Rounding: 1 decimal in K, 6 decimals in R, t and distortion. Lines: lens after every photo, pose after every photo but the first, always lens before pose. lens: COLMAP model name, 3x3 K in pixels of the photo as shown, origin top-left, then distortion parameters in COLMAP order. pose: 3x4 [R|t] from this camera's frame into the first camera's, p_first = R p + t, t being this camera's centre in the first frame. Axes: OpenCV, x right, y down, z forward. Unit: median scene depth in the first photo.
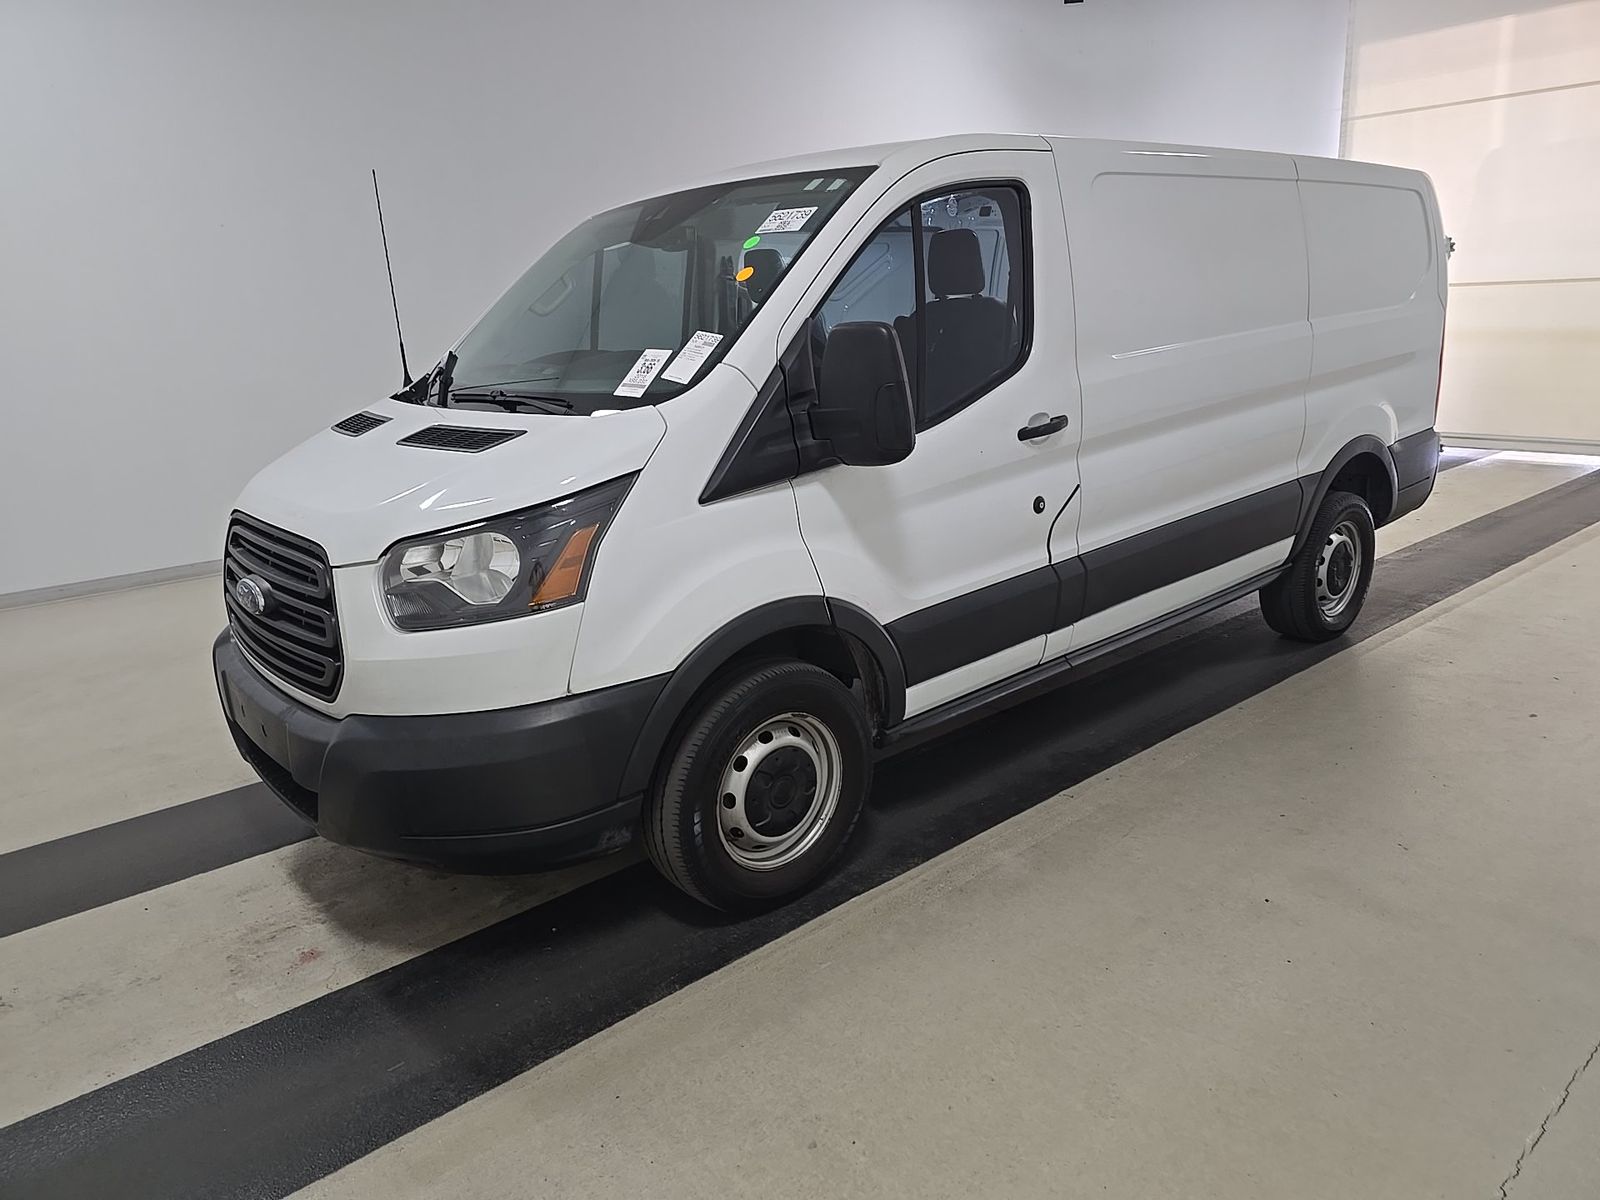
lens RADIAL K [[1068.6, 0, 804.0], [0, 1068.6, 566.5], [0, 0, 1]] dist [0.072778, -0.055311]
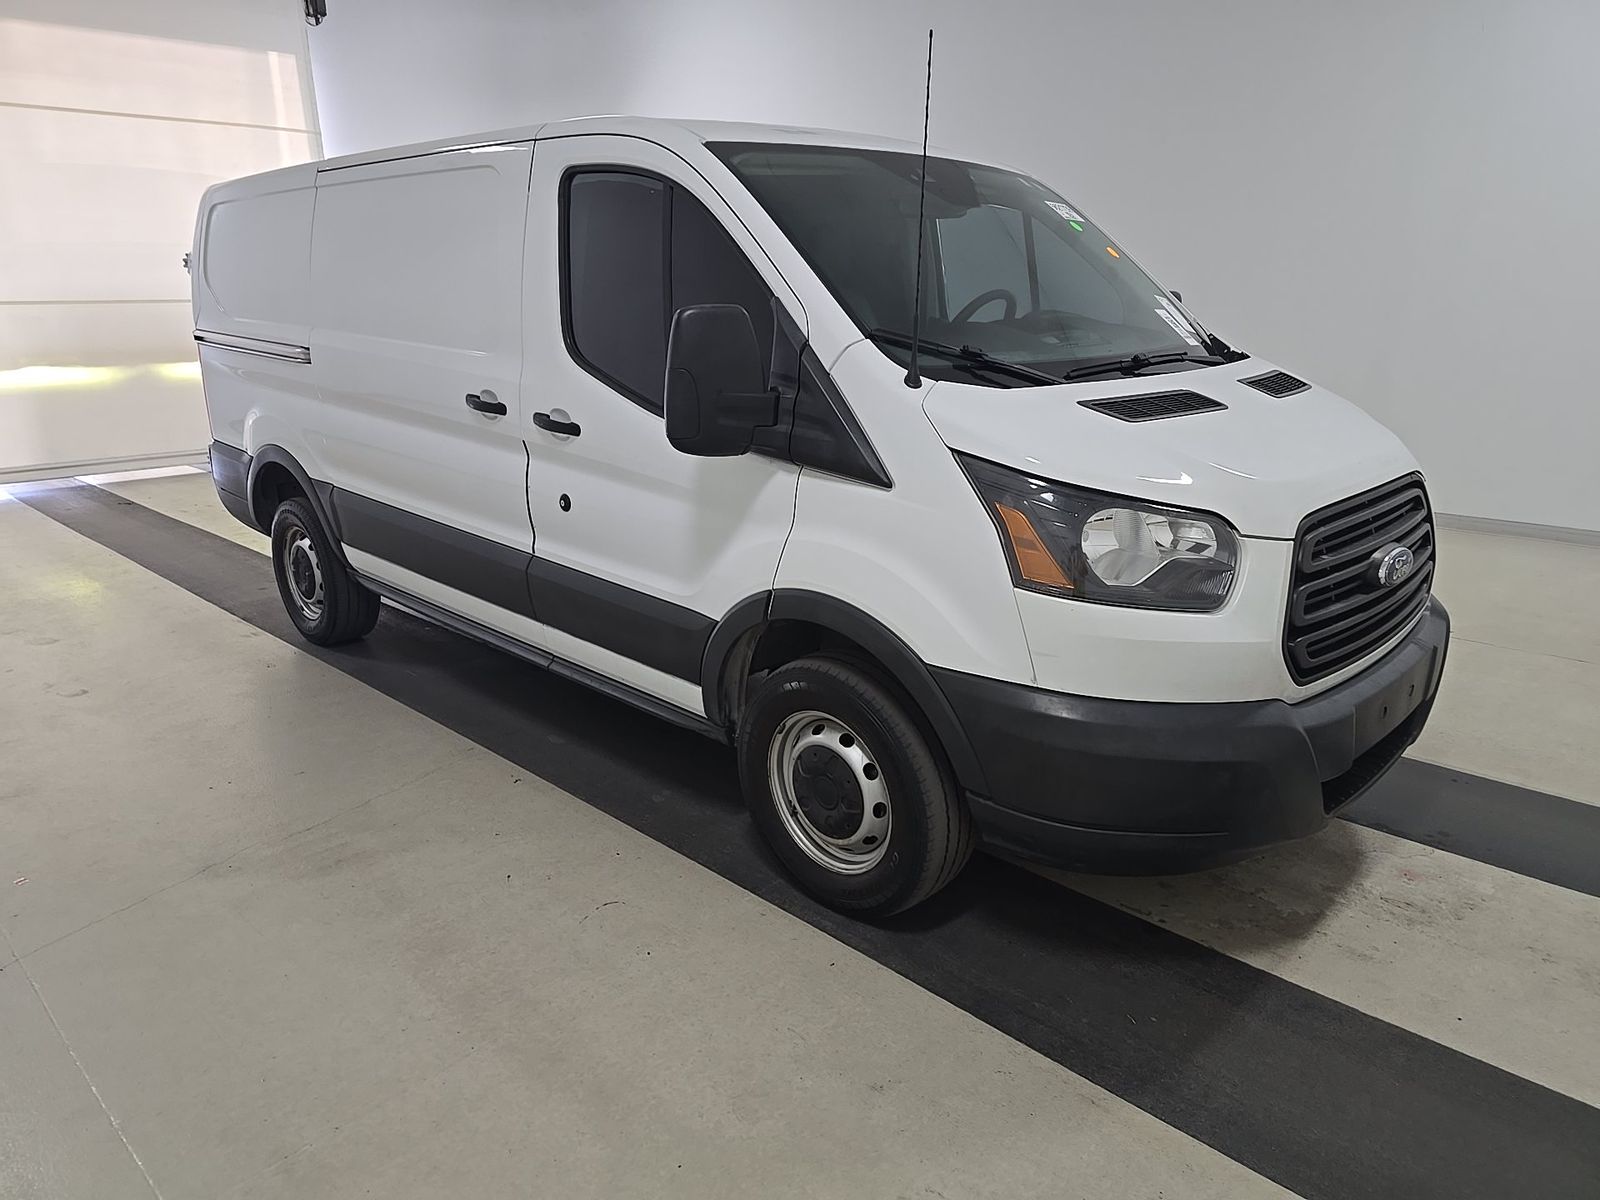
lens RADIAL K [[1068.6, 0, 804.0], [0, 1068.6, 566.5], [0, 0, 1]] dist [0.072778, -0.055311]
pose [[-0.087005, -0.206966, 0.974472, -1.345245], [0.247749, 0.942954, 0.222392, -0.294980], [-0.964910, 0.260774, -0.030766, 1.495483]]
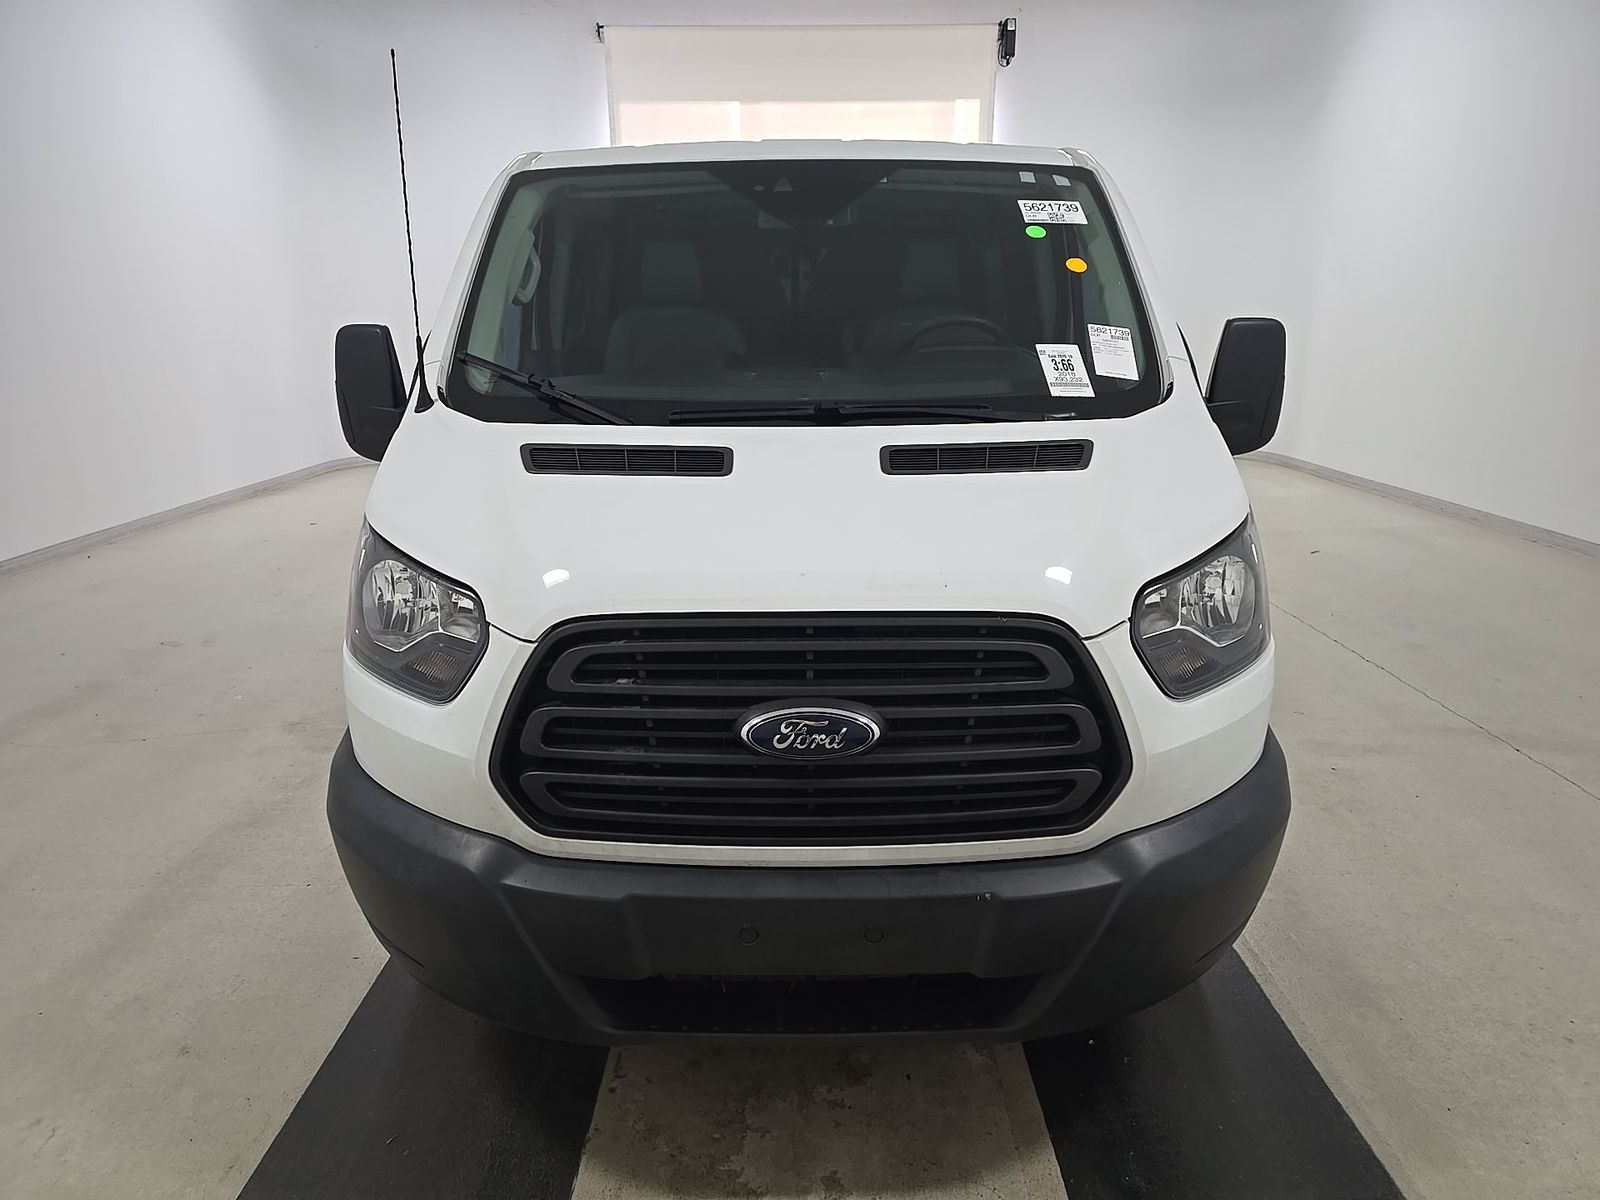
lens RADIAL K [[1068.6, 0, 804.0], [0, 1068.6, 566.5], [0, 0, 1]] dist [0.072778, -0.055311]
pose [[0.645620, -0.134726, 0.751680, -0.950579], [0.152373, 0.987249, 0.046073, -0.094193], [-0.748303, 0.084790, 0.657916, 0.589192]]
